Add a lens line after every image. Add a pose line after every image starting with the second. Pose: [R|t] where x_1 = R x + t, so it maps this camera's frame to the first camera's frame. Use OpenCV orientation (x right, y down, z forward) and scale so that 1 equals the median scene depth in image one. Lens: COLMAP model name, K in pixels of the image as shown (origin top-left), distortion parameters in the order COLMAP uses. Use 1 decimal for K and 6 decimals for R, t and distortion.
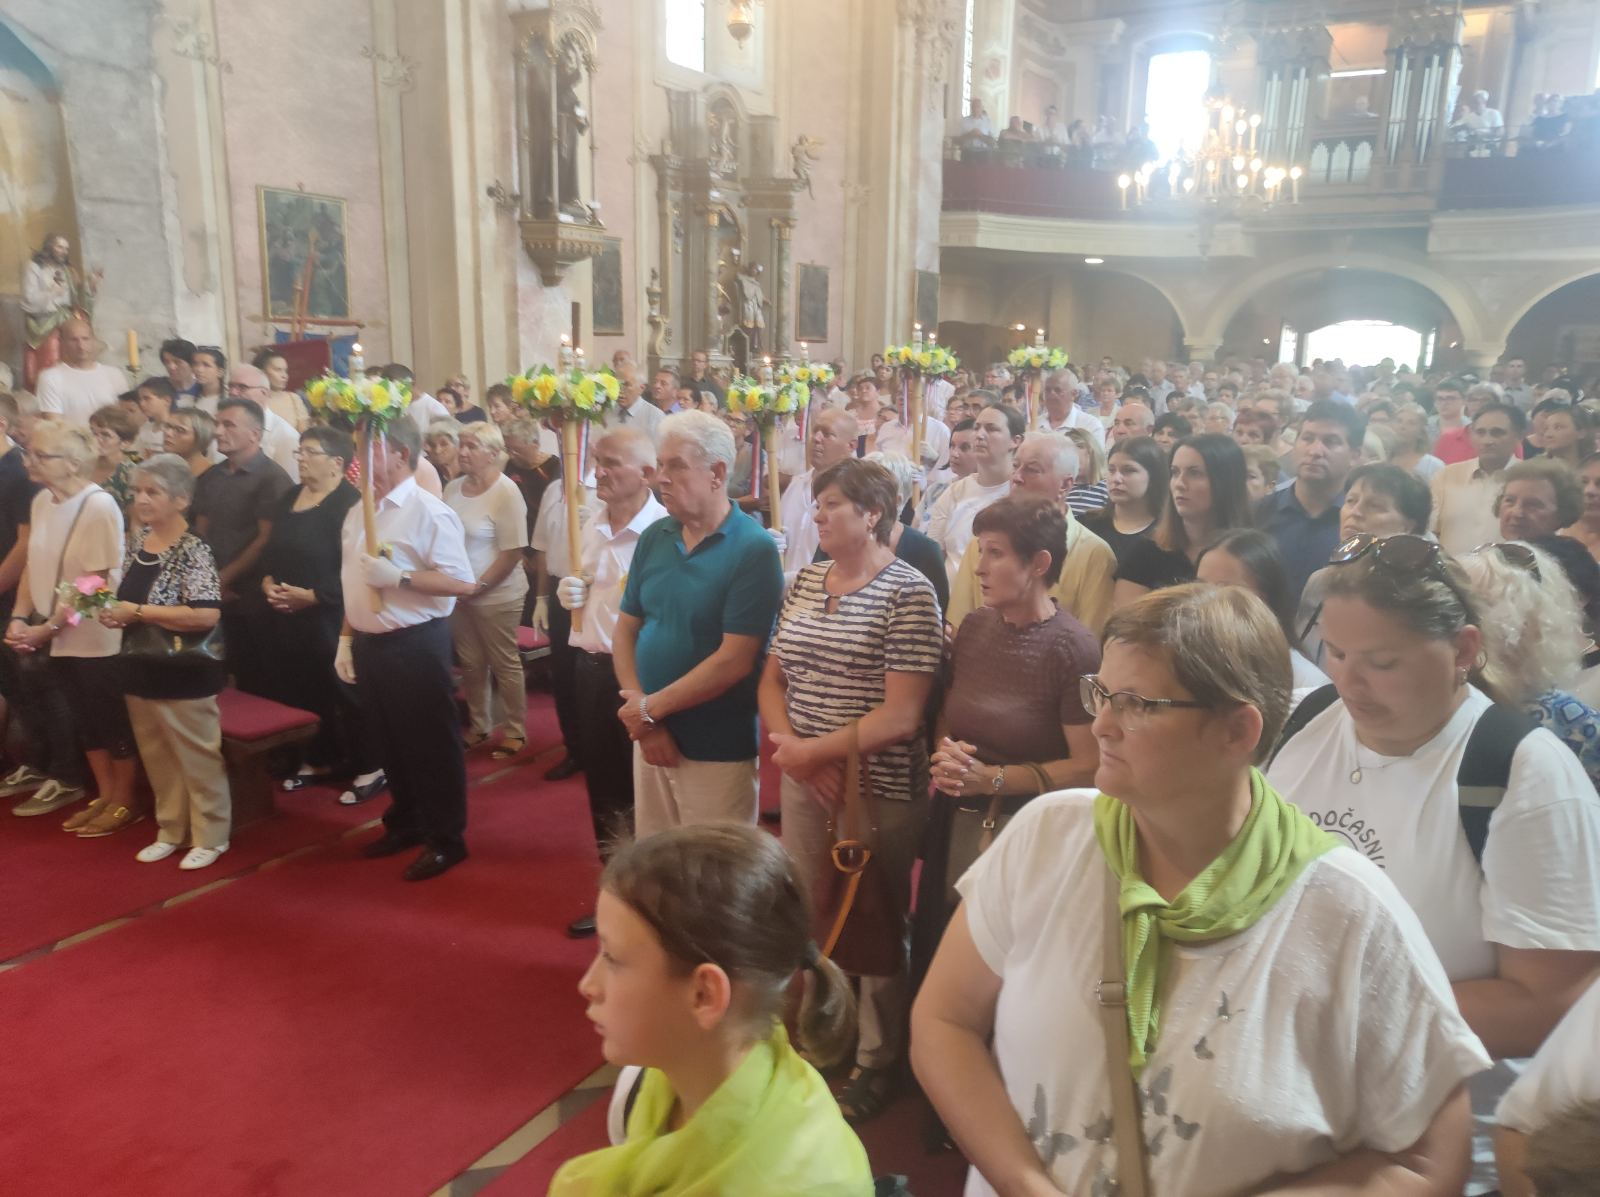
lens RADIAL K [[1197.4, 0, 808.7], [0, 1197.4, 605.0], [0, 0, 1]] dist [0.025953, -0.018812]
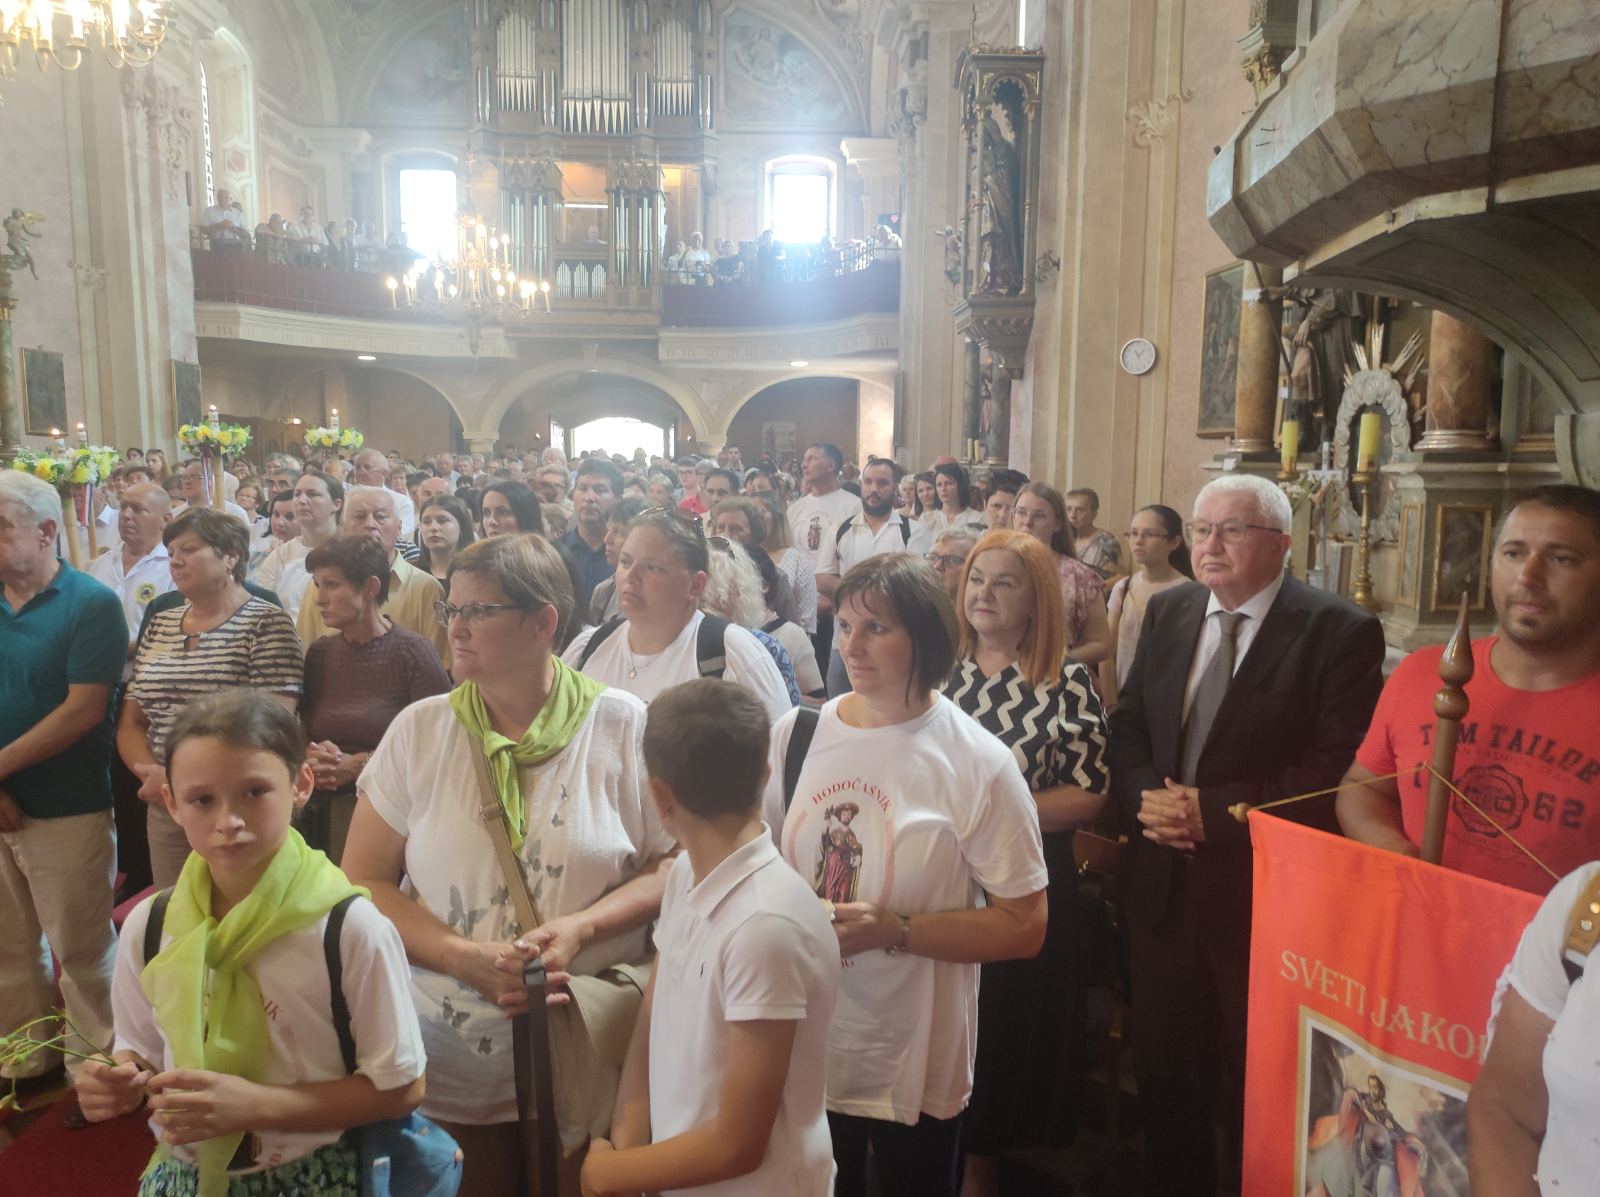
lens RADIAL K [[1197.4, 0, 808.7], [0, 1197.4, 605.0], [0, 0, 1]] dist [0.025953, -0.018812]
pose [[0.837921, -0.080253, 0.539860, -0.025322], [0.123695, 0.991316, -0.044623, 0.021935], [-0.531591, 0.104168, 0.840572, -0.057994]]
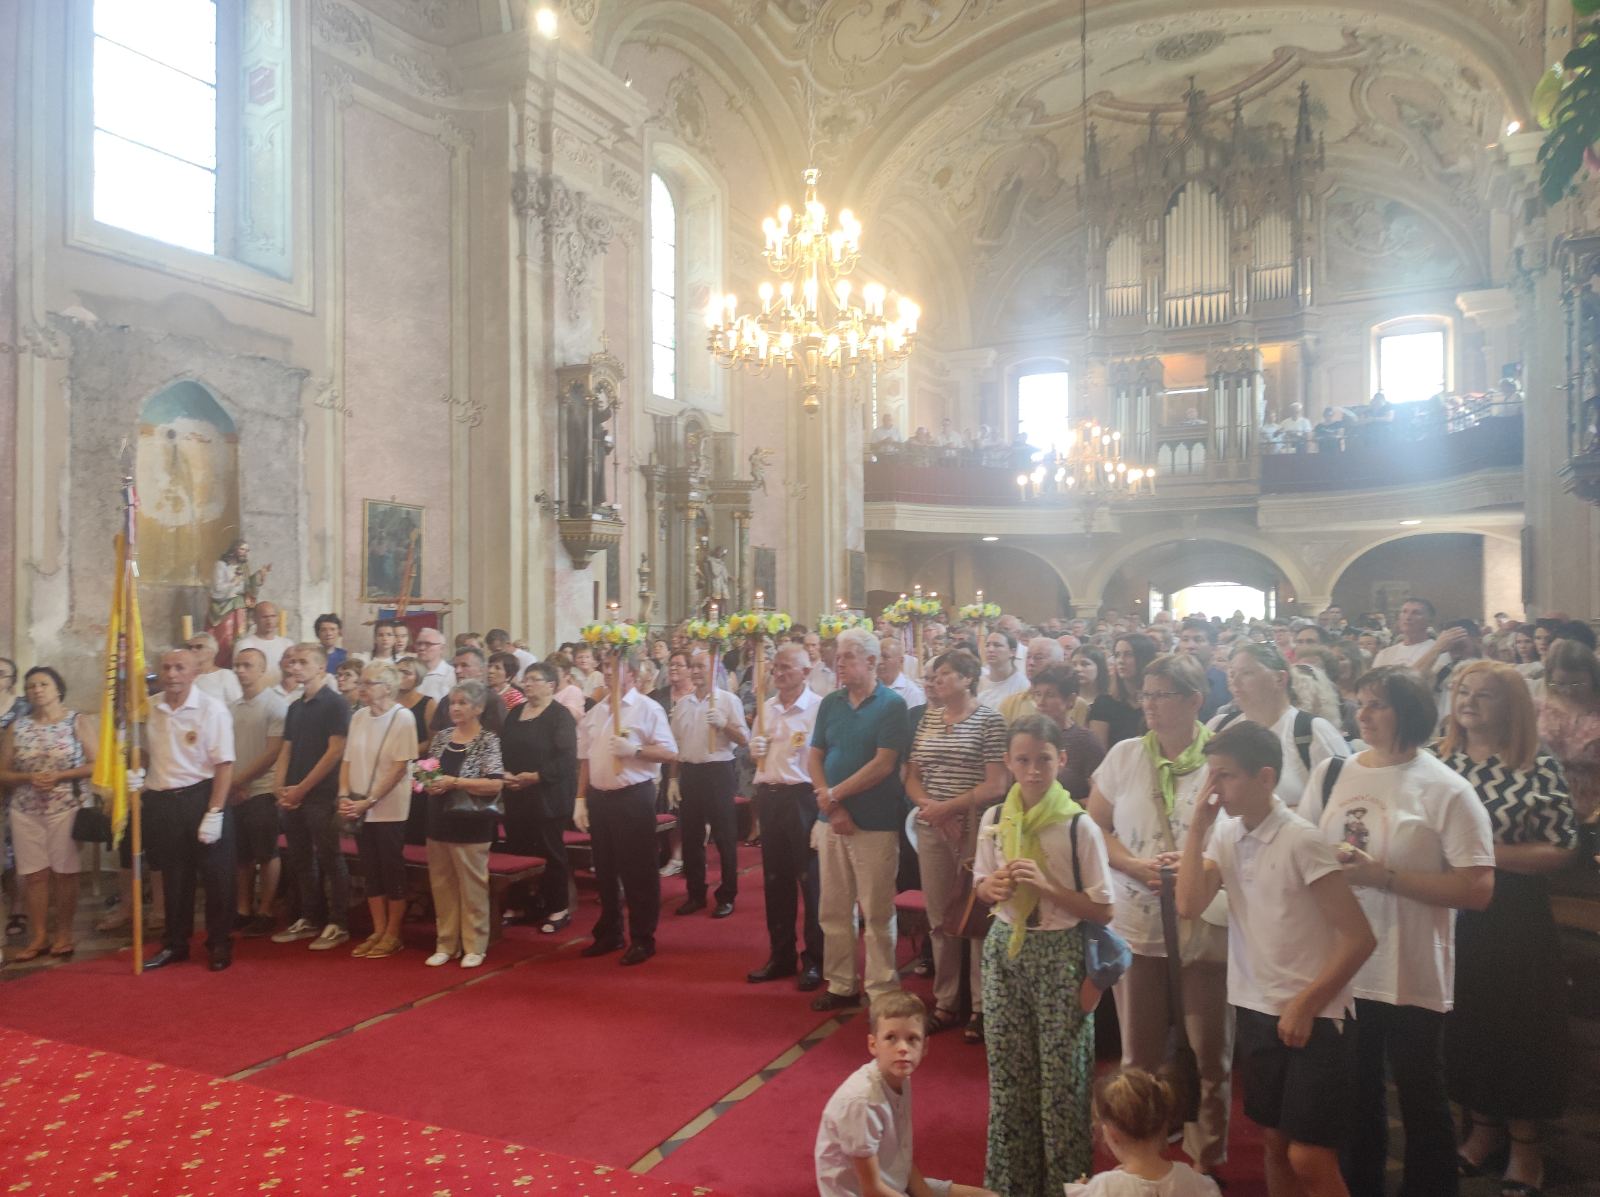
lens RADIAL K [[1197.2, 0, 800.0], [0, 1197.2, 598.5], [0, 0, 1]] dist [0.057677, -0.075235]
pose [[0.995761, -0.026655, 0.088029, -0.092138], [0.046167, 0.972634, -0.227708, 0.053707], [-0.079551, 0.230807, 0.969742, -0.202050]]
